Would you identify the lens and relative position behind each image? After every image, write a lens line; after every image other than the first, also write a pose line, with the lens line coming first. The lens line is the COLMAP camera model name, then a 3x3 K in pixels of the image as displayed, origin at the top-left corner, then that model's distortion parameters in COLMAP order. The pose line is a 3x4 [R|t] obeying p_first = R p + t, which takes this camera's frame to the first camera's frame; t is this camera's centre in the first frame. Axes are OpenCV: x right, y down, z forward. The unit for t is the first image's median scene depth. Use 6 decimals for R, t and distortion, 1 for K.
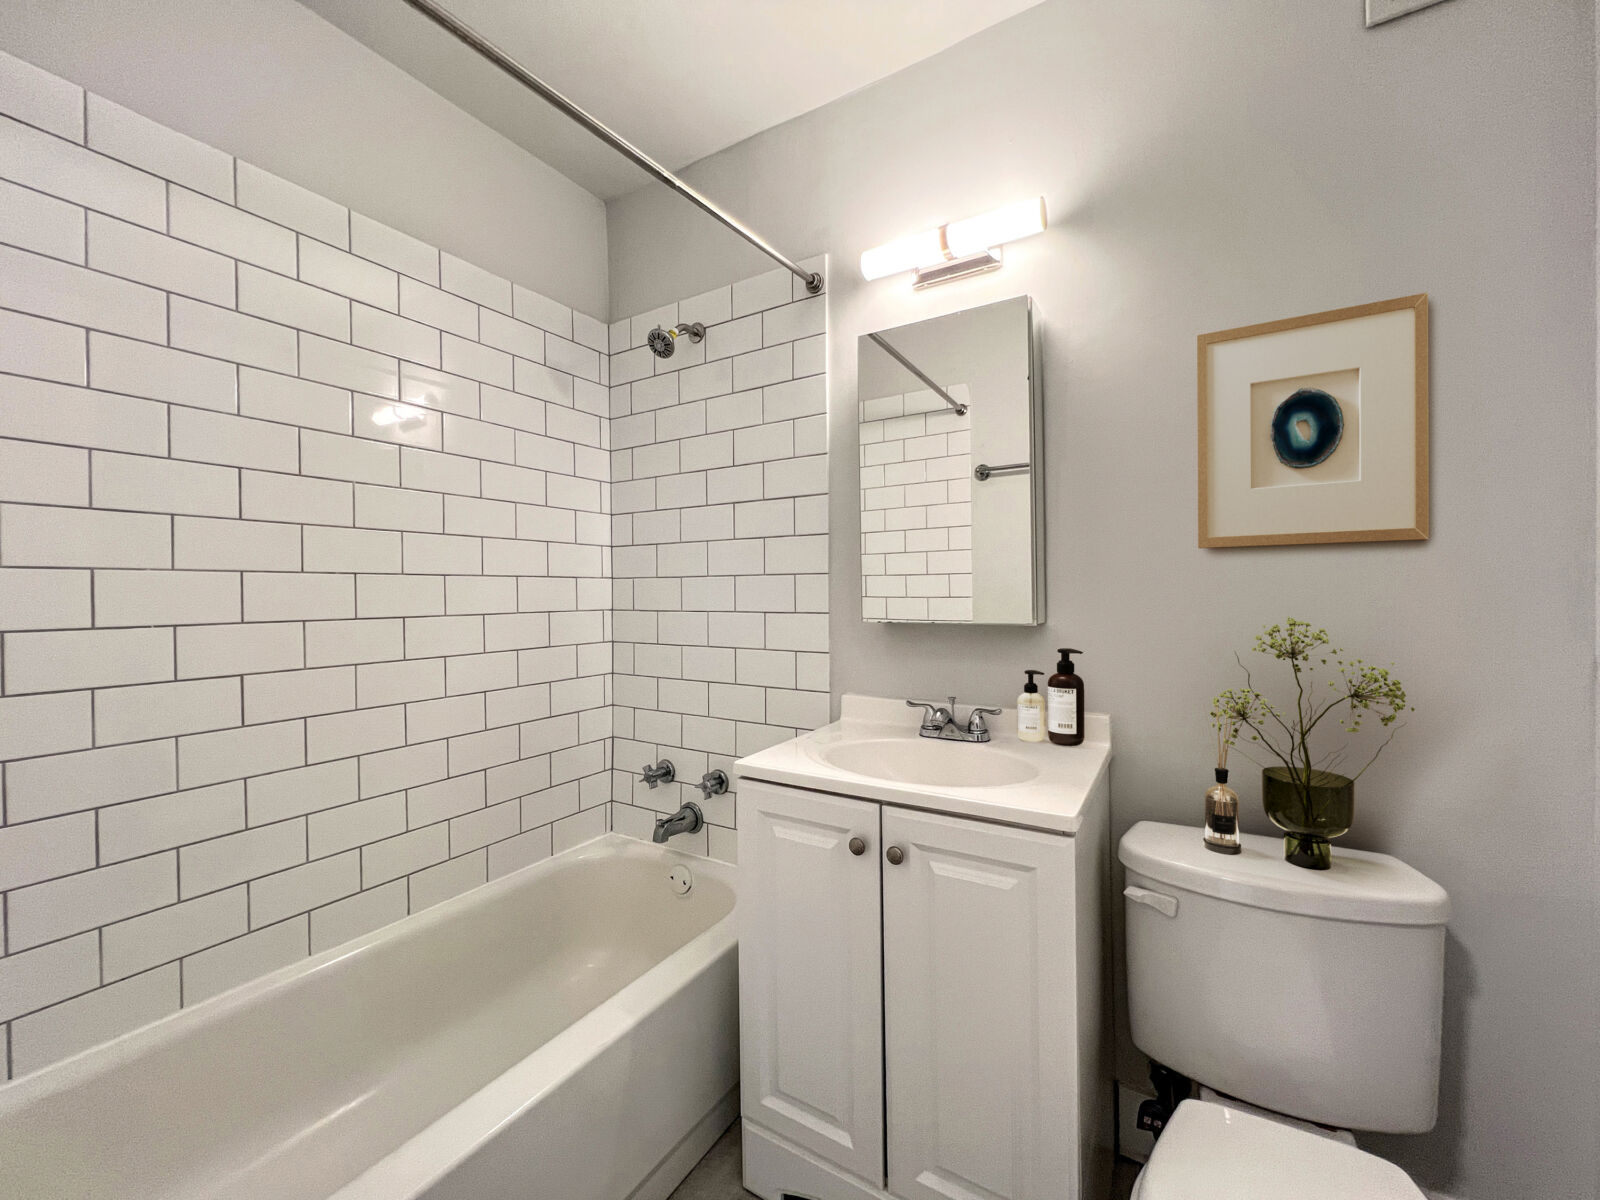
lens RADIAL K [[645.2, 0, 796.9], [0, 645.2, 598.2], [0, 0, 1]] dist [-0.002001, 0.000089]
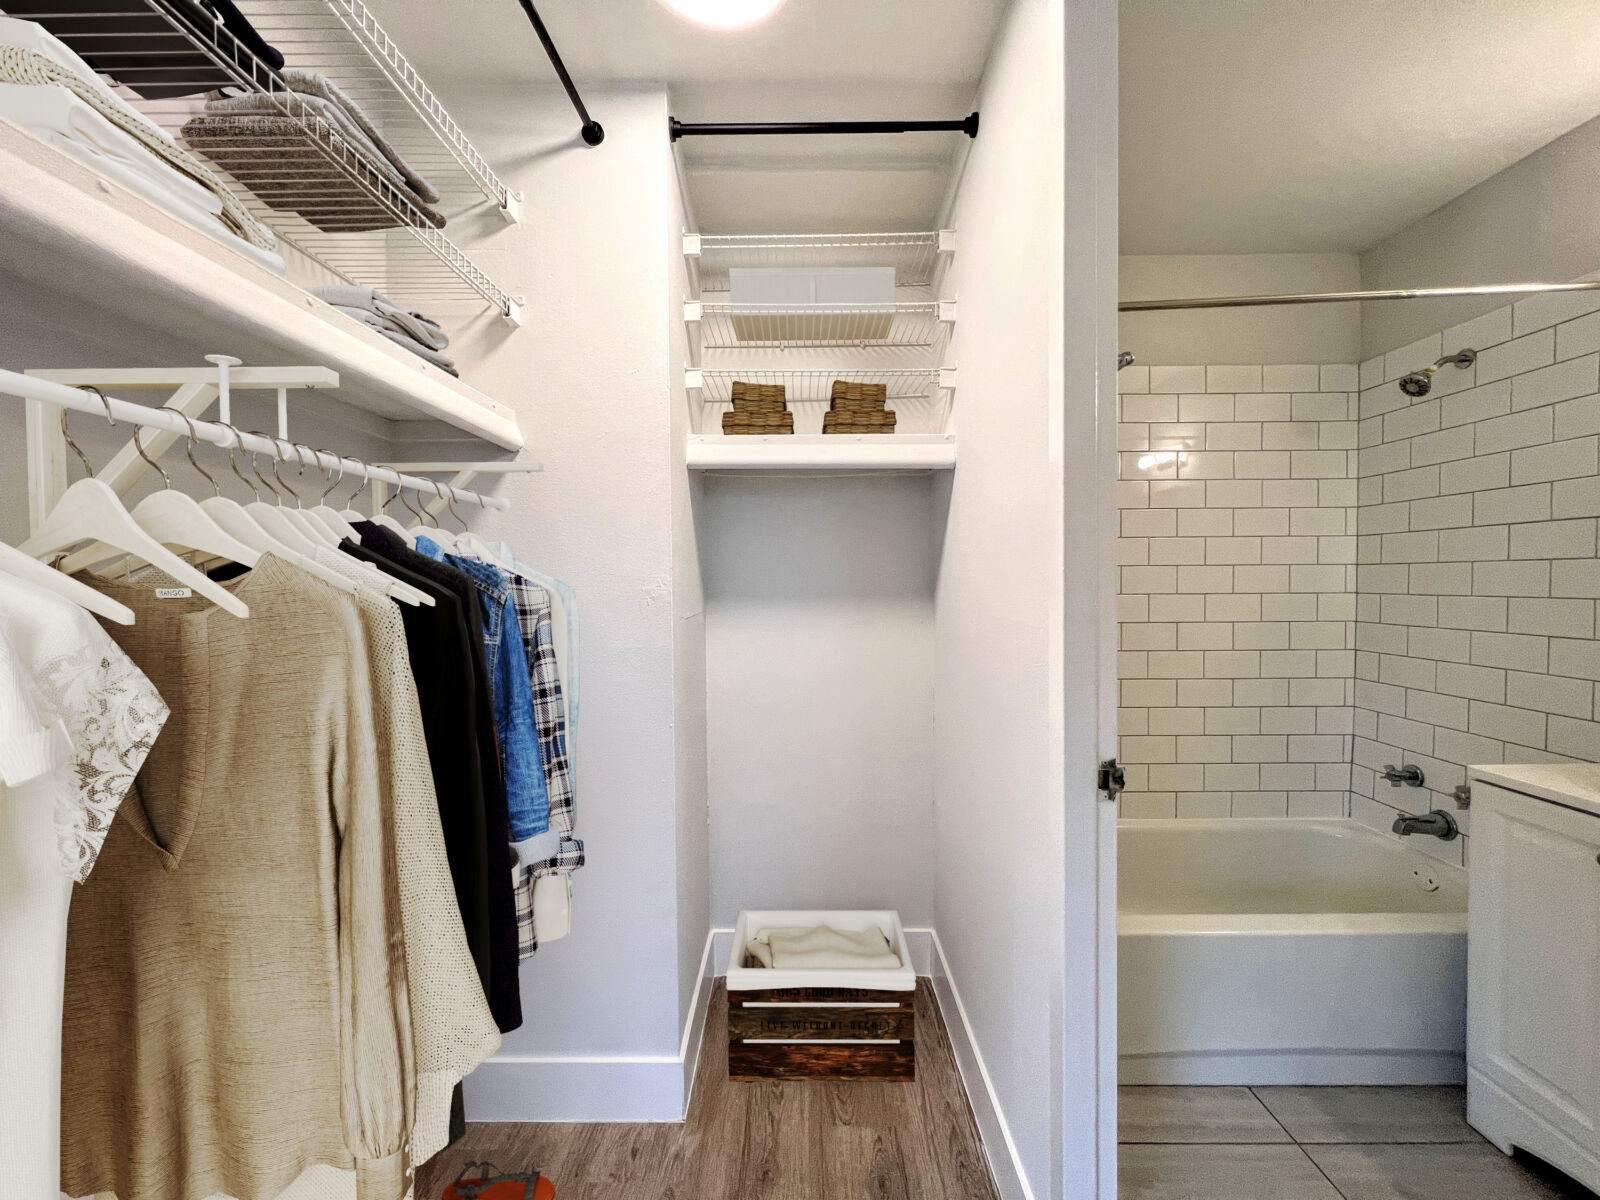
lens RADIAL K [[645.2, 0, 797.5], [0, 645.2, 593.3], [0, 0, 1]] dist [-0.002001, 0.000089]
pose [[0.521903, 0.022462, -0.852709, 0.175078], [-0.008150, 0.999739, 0.021347, -0.051890], [0.852966, -0.004191, 0.521949, -0.448582]]
